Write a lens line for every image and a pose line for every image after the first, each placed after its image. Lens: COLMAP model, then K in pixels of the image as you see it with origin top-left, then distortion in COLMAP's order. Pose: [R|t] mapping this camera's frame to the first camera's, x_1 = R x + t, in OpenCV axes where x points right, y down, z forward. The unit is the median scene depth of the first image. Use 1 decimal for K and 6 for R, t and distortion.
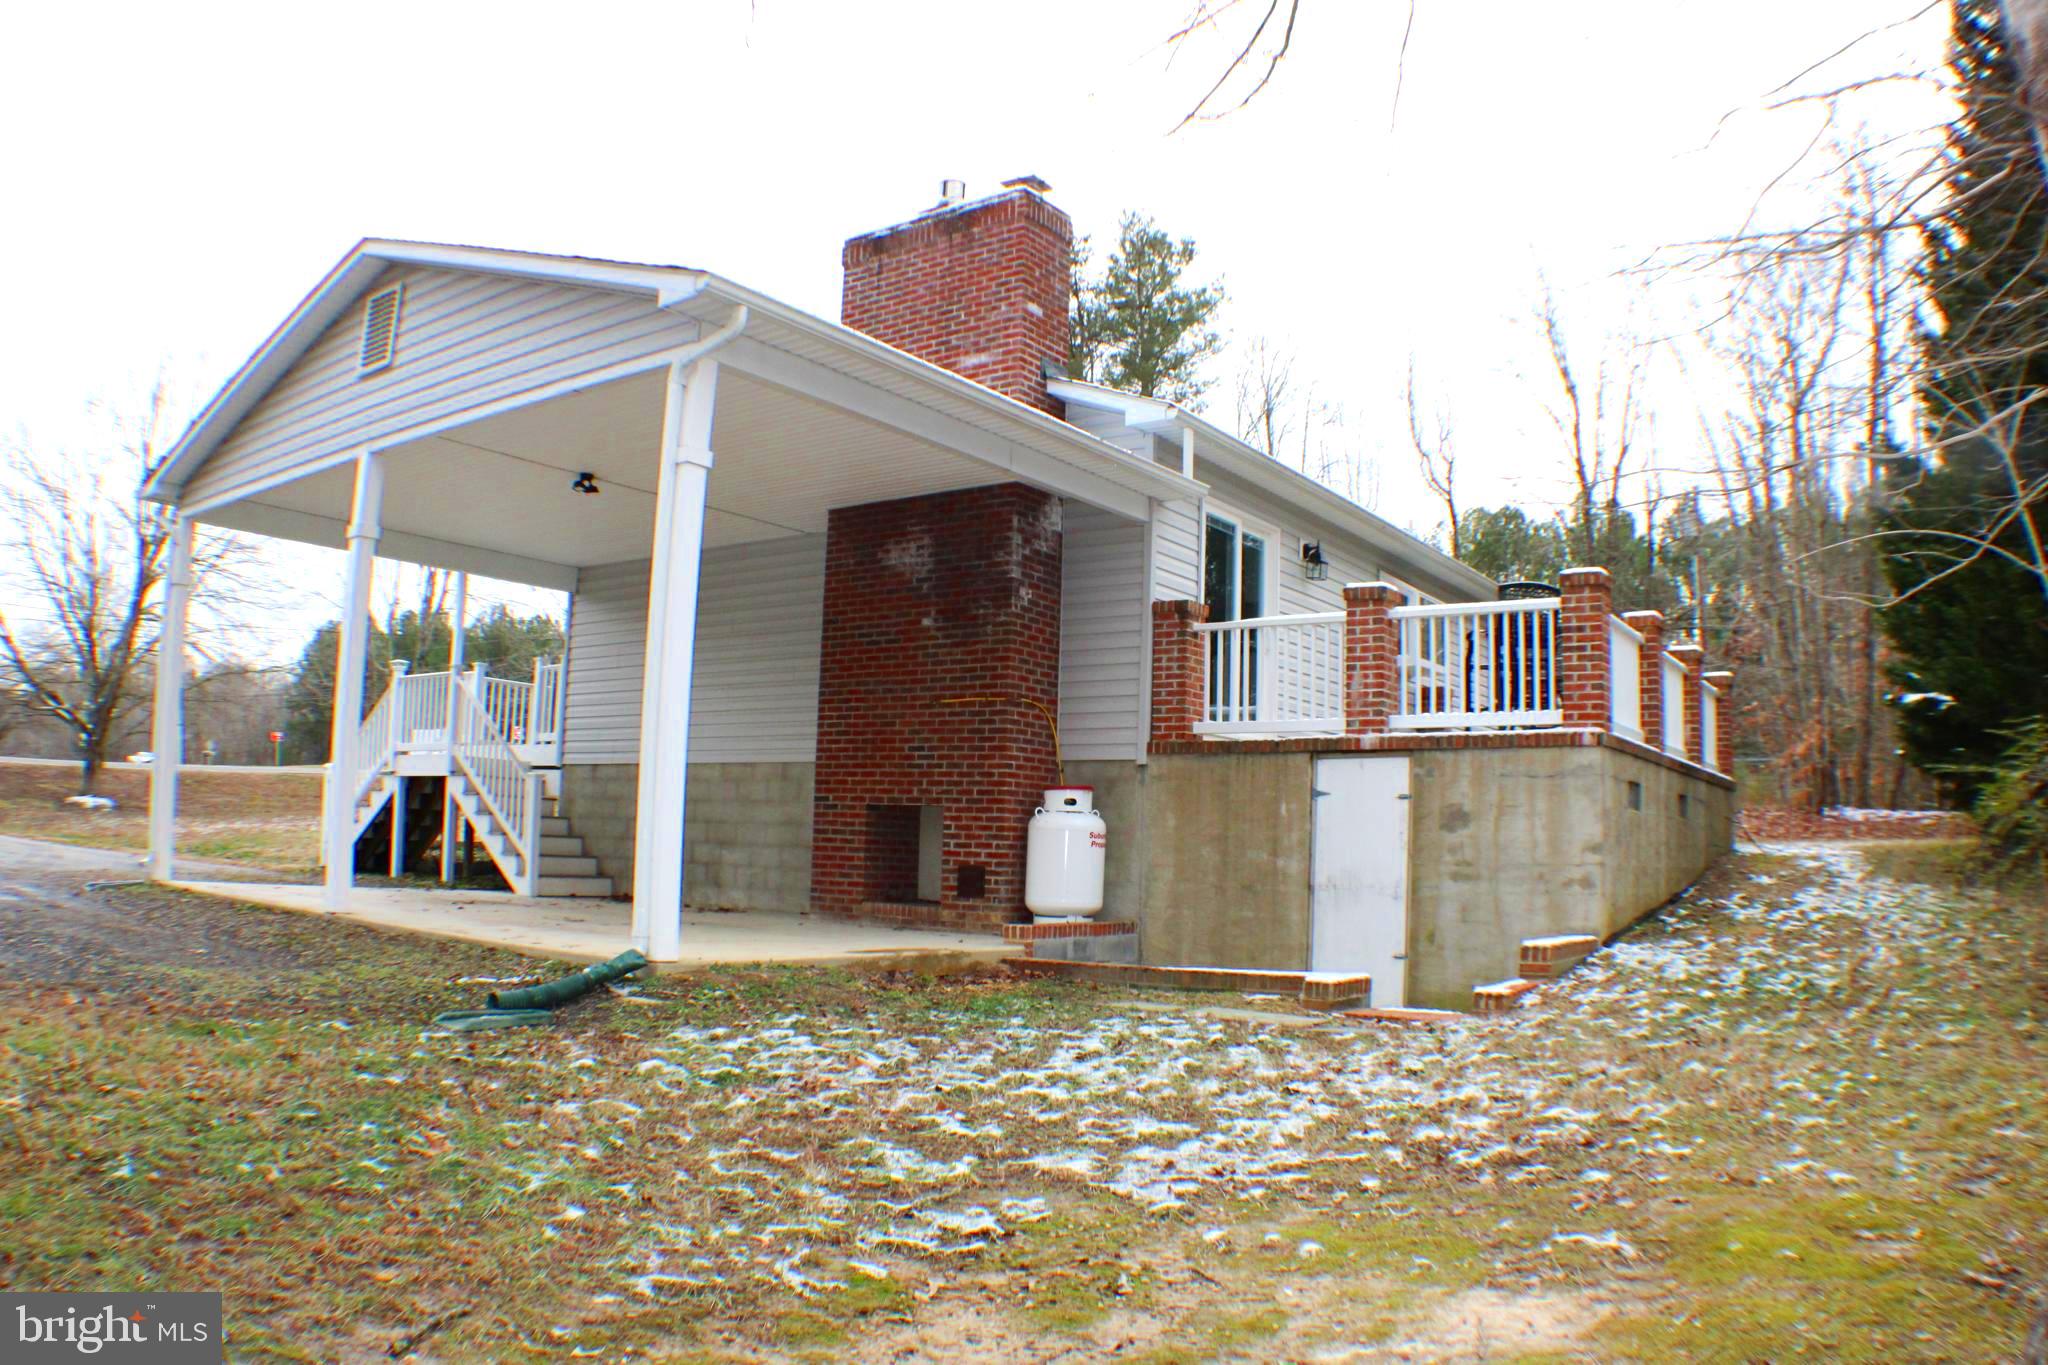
lens RADIAL K [[1474.5, 0, 1024.0], [0, 1474.5, 682.5], [0, 0, 1]] dist [-0.230976, 0.000210]
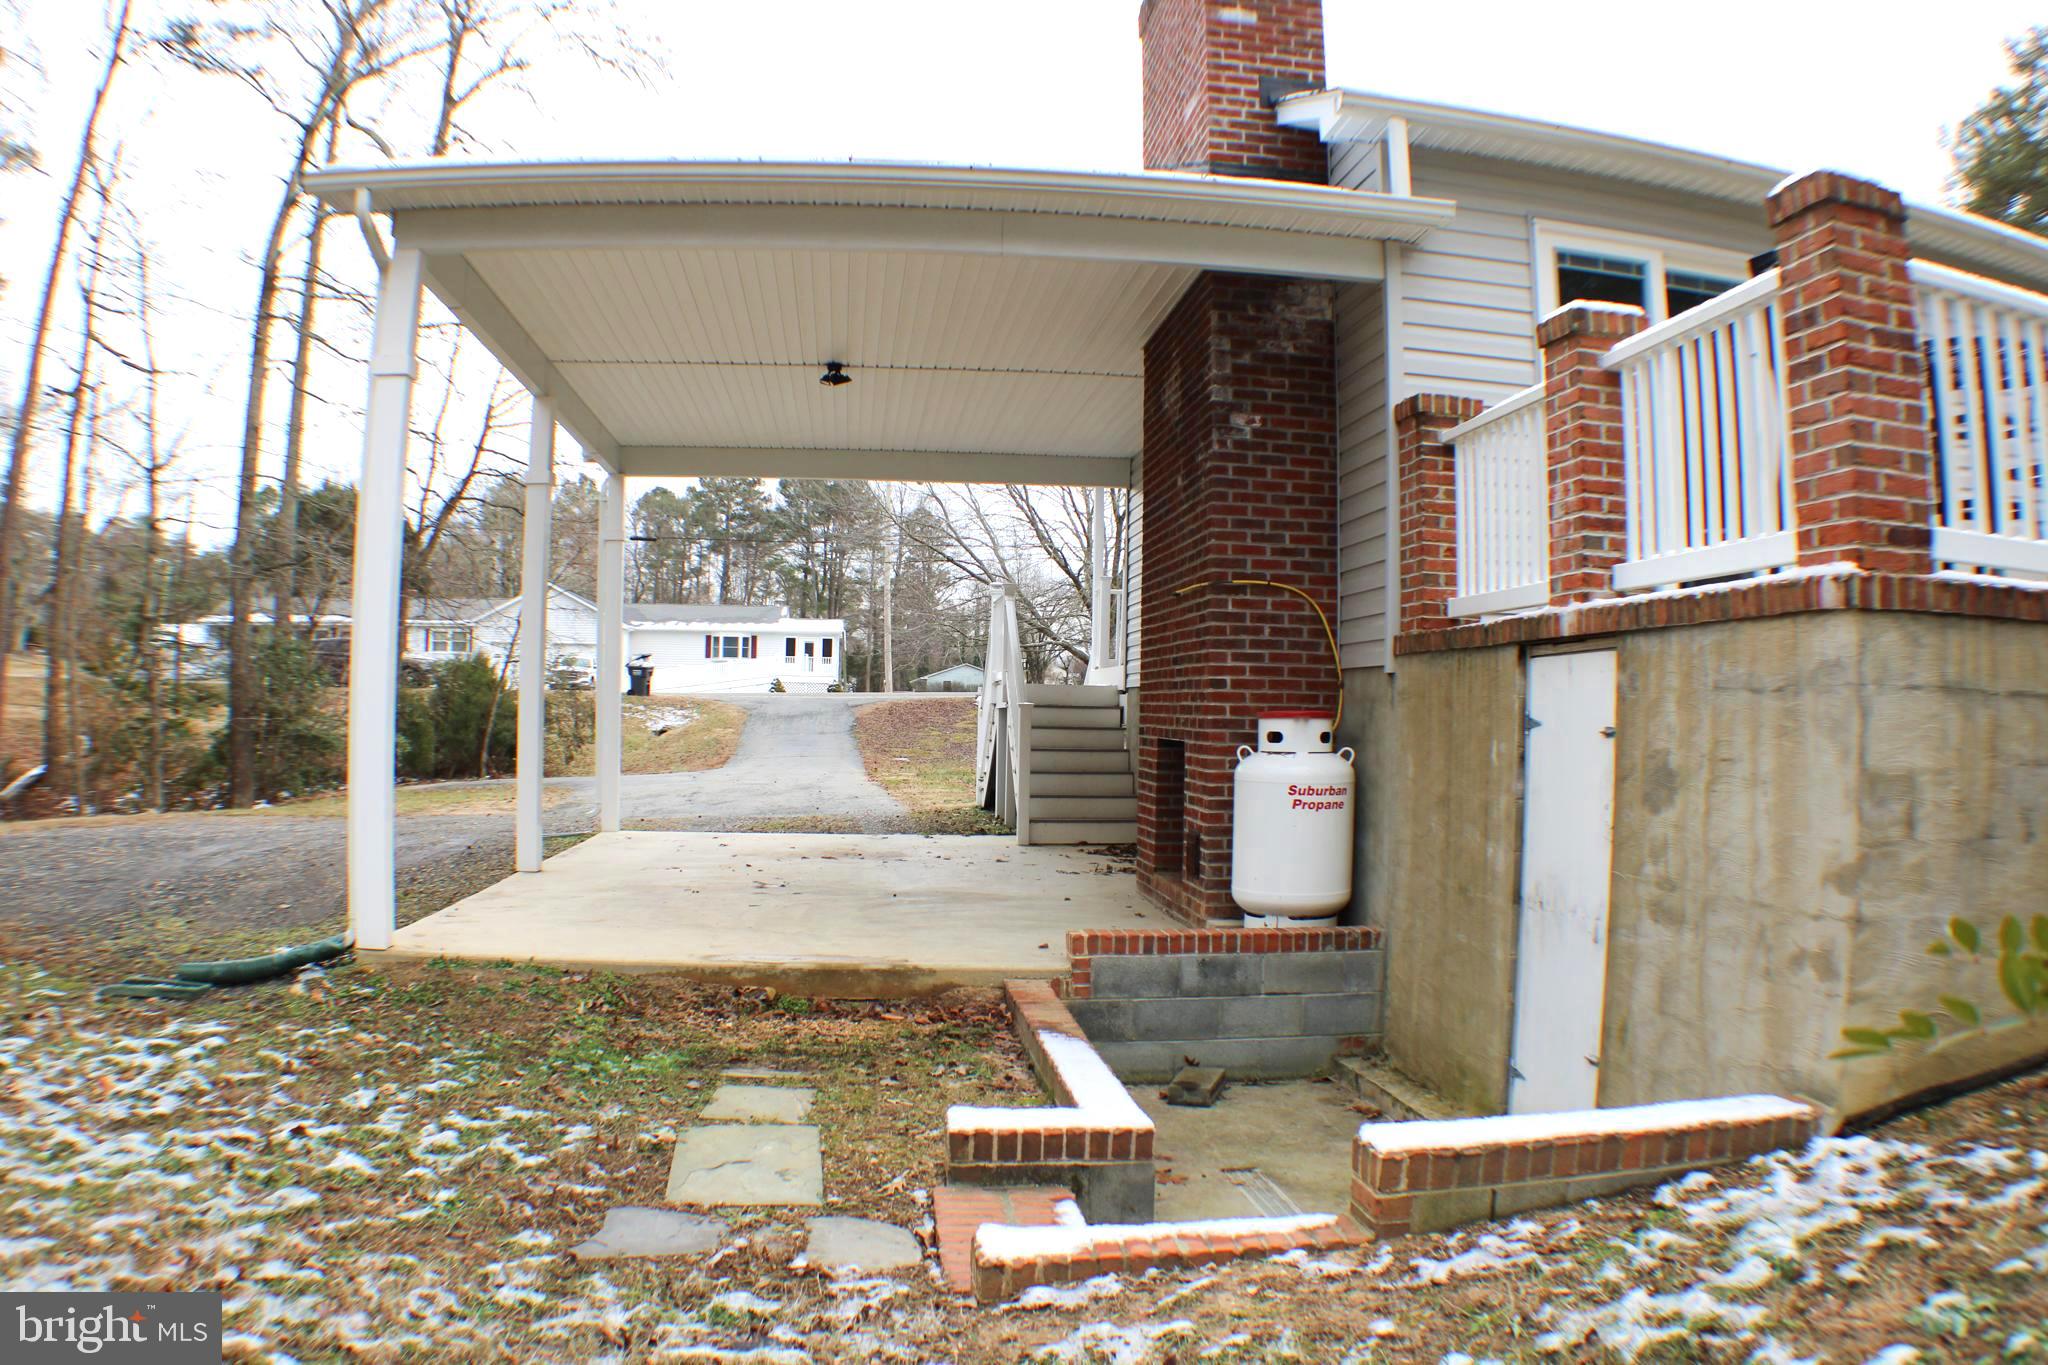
lens RADIAL K [[1474.5, 0, 1024.0], [0, 1474.5, 682.5], [0, 0, 1]] dist [-0.230976, 0.000210]
pose [[0.750115, -0.047501, -0.659600, 0.403501], [0.096604, 0.994588, 0.038235, 0.024452], [0.654214, -0.092401, 0.750644, 0.494215]]
